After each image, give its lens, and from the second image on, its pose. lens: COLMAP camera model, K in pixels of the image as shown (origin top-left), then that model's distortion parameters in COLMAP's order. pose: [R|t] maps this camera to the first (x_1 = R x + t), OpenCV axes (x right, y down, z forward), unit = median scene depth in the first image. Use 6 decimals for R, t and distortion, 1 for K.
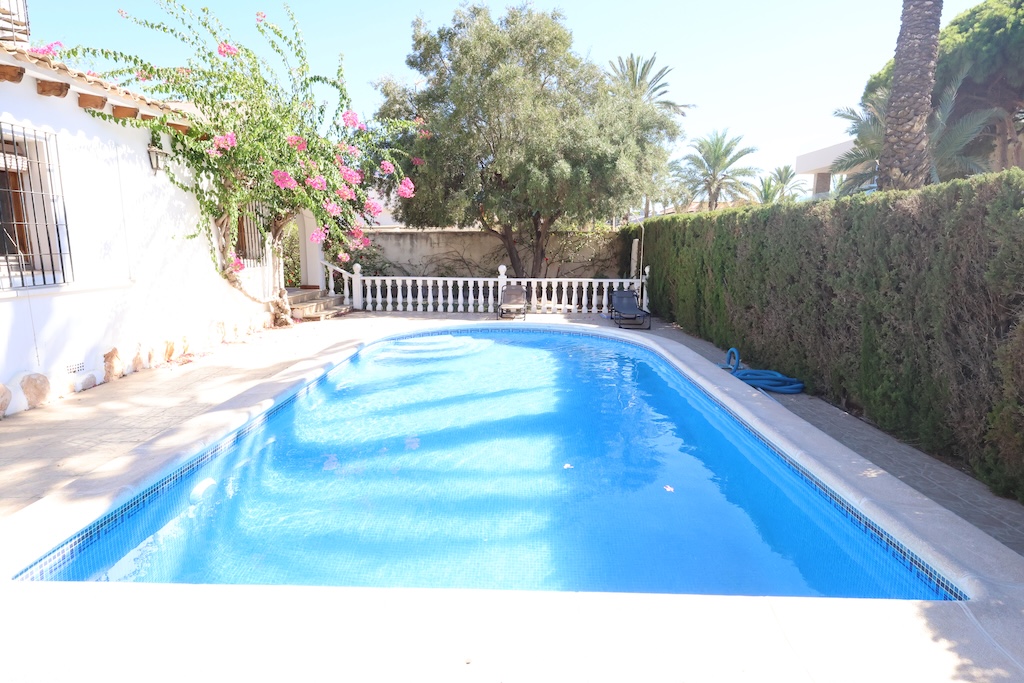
lens RADIAL K [[579.1, 0, 512.0], [0, 579.1, 341.5], [0, 0, 1]] dist [0.003511, -0.000344]
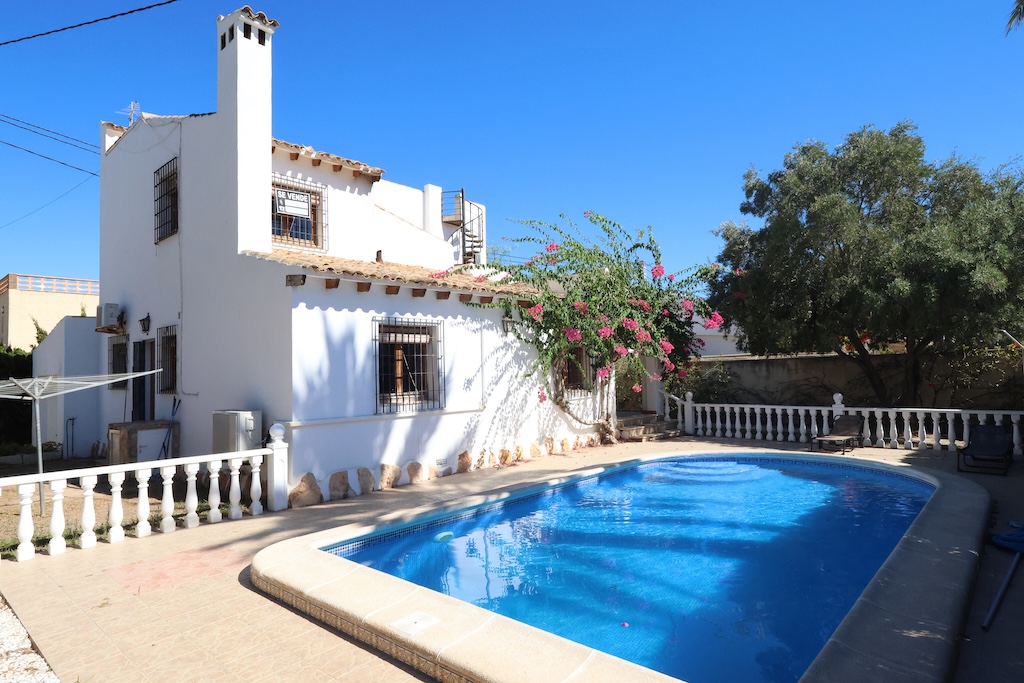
lens RADIAL K [[579.1, 0, 512.0], [0, 579.1, 341.5], [0, 0, 1]] dist [0.003511, -0.000344]
pose [[0.757542, -0.058114, -0.650195, 0.205726], [-0.079930, 0.980277, -0.180743, -0.002429], [0.647875, 0.188890, 0.737956, -0.048558]]
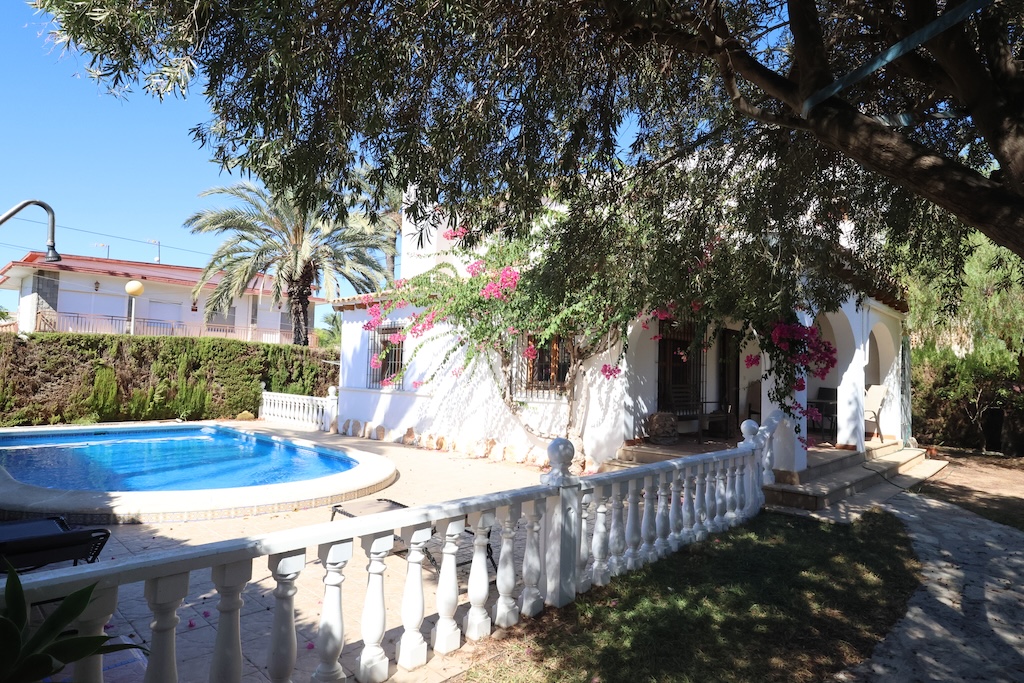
lens RADIAL K [[579.1, 0, 512.0], [0, 579.1, 341.5], [0, 0, 1]] dist [0.003511, -0.000344]
pose [[-0.667181, -0.066744, -0.741899, 0.236436], [-0.154058, 0.986808, 0.049766, -0.199358], [0.728790, 0.147499, -0.668662, 1.208612]]
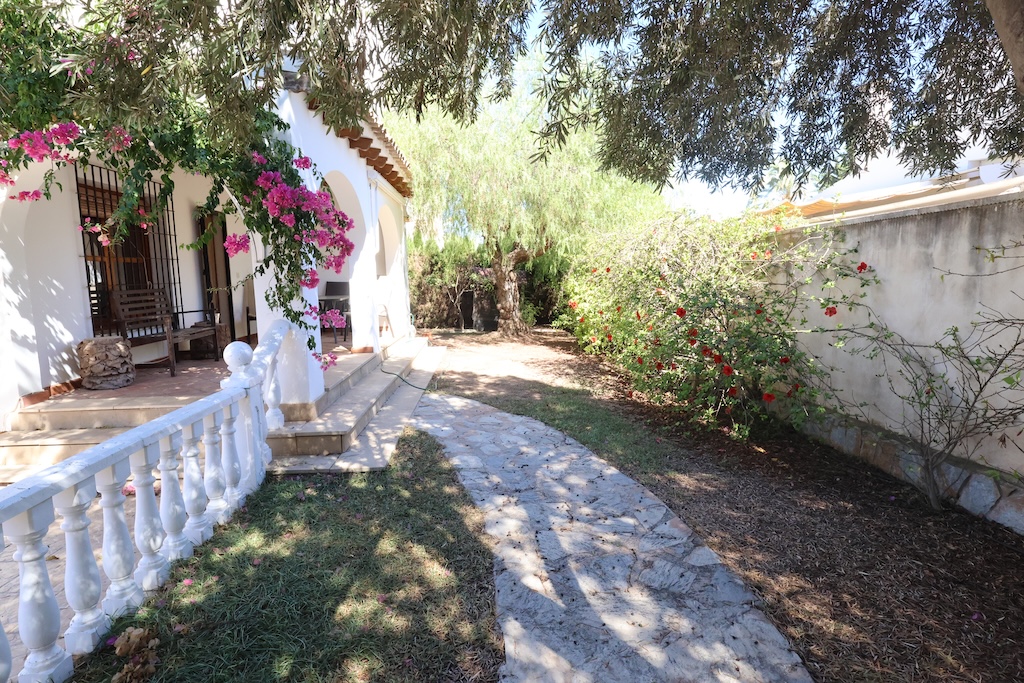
lens RADIAL K [[579.1, 0, 512.0], [0, 579.1, 341.5], [0, 0, 1]] dist [0.003511, -0.000344]
pose [[0.073794, 0.110948, -0.991083, 0.041635], [-0.138208, 0.985340, 0.100014, -0.190812], [0.987650, 0.129595, 0.088046, 1.151309]]
